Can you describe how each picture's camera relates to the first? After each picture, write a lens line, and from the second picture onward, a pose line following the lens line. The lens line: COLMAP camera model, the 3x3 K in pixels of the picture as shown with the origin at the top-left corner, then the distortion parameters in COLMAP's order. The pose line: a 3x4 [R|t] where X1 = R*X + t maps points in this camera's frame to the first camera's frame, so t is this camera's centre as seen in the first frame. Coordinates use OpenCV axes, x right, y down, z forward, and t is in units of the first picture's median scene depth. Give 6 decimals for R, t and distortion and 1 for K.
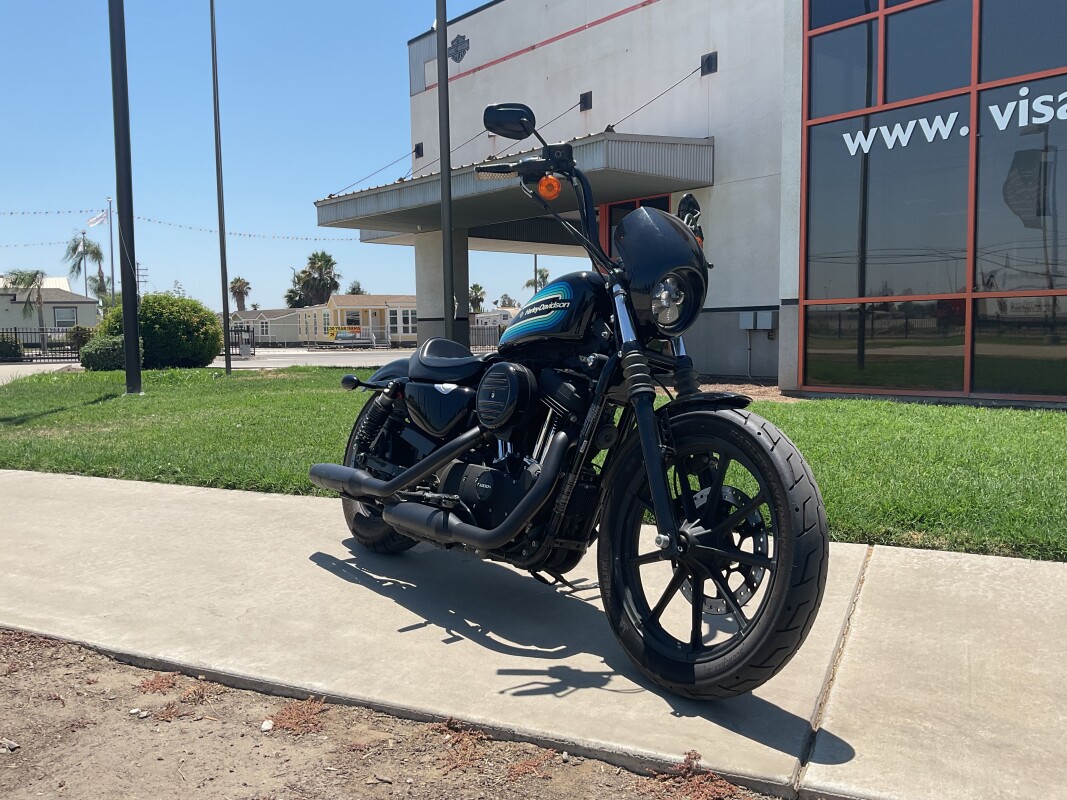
lens RADIAL K [[873.9, 0, 532.2], [0, 873.9, 402.0], [0, 0, 1]] dist [0.057960, -0.108858]
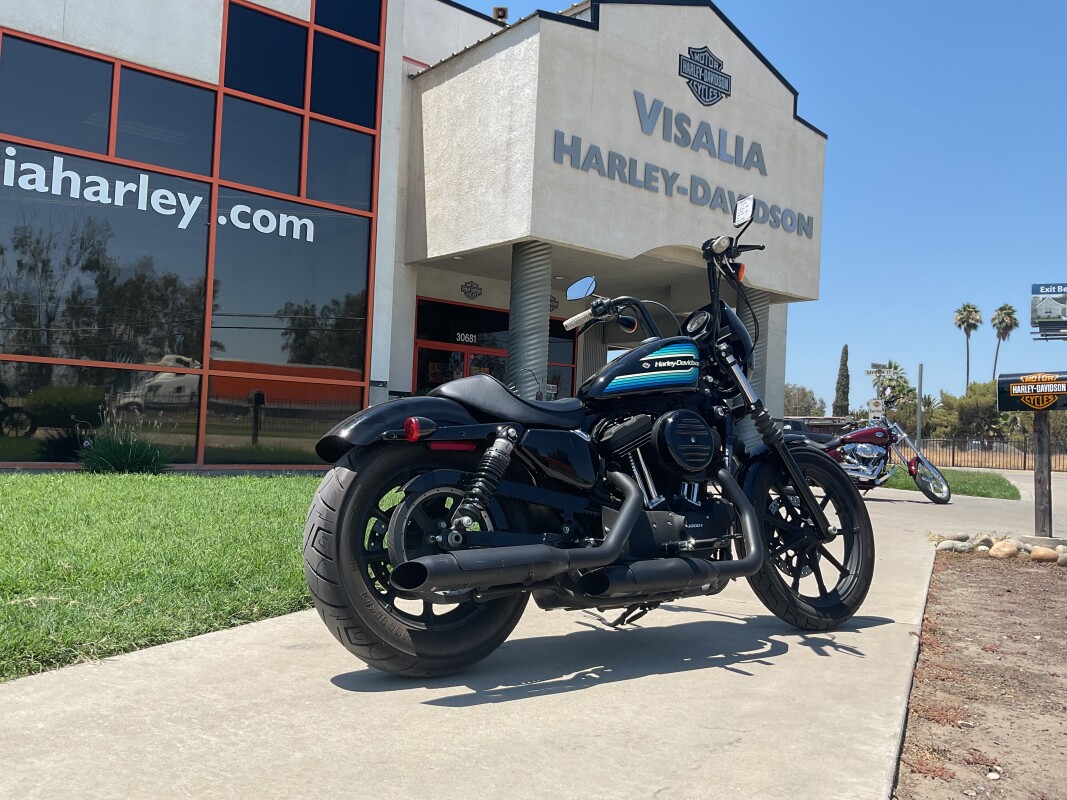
lens RADIAL K [[872.6, 0, 540.2], [0, 872.6, 400.5], [0, 0, 1]] dist [0.056634, -0.114080]
pose [[0.014513, 0.051011, 0.998593, -1.126381], [0.034718, 0.998070, -0.051489, -0.007186], [-0.999292, 0.035417, 0.012714, 1.171566]]
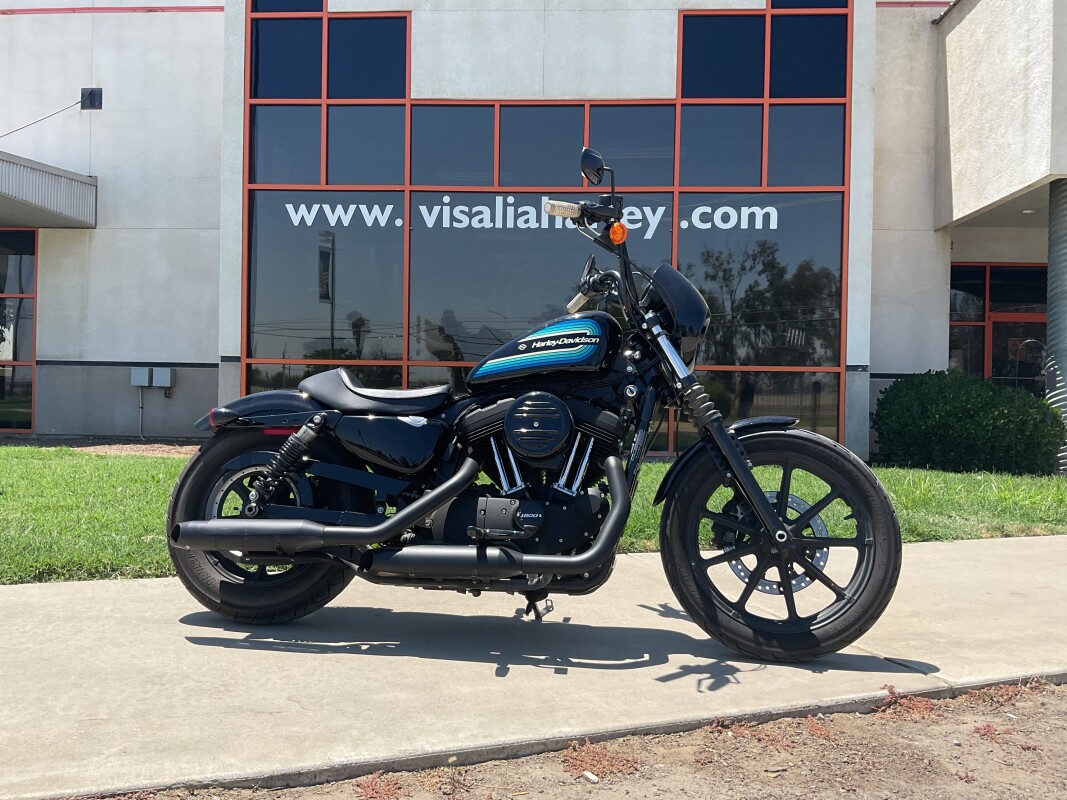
lens RADIAL K [[873.9, 0, 532.2], [0, 873.9, 402.0], [0, 0, 1]] dist [0.057960, -0.108858]
pose [[0.693049, 0.026147, 0.720417, -0.773501], [0.028902, 0.997531, -0.064009, 0.031304], [-0.720311, 0.065183, 0.690582, 0.305549]]
